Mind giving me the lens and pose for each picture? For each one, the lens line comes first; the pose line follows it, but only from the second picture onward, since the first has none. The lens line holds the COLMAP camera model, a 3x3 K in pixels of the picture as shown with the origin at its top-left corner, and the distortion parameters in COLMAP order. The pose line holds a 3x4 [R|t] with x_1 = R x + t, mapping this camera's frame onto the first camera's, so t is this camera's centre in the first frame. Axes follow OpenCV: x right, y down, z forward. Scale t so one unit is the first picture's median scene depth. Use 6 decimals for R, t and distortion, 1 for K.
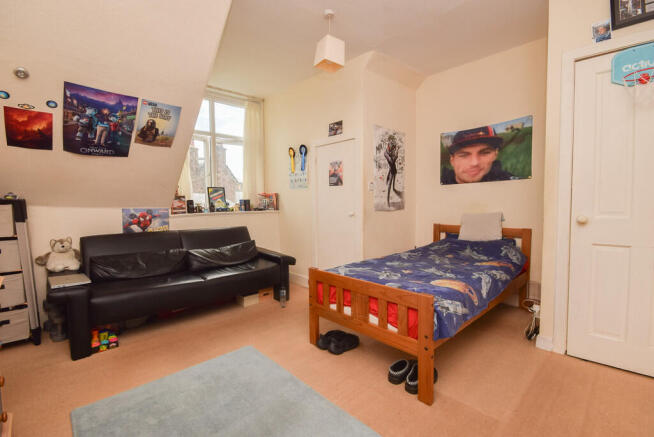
lens RADIAL K [[294.2, 0, 326.4], [0, 294.2, 215.5], [0, 0, 1]] dist [-0.012271, -0.006667]
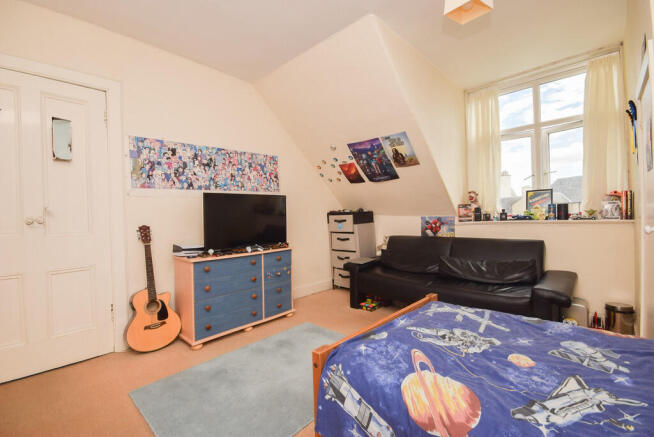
lens RADIAL K [[294.2, 0, 326.4], [0, 294.2, 217.0], [0, 0, 1]] dist [-0.012271, -0.006667]
pose [[0.040266, 0.009471, -0.999144, 0.539665], [-0.015944, 0.999834, 0.008835, -0.025007], [0.999062, 0.015575, 0.040410, 0.510464]]
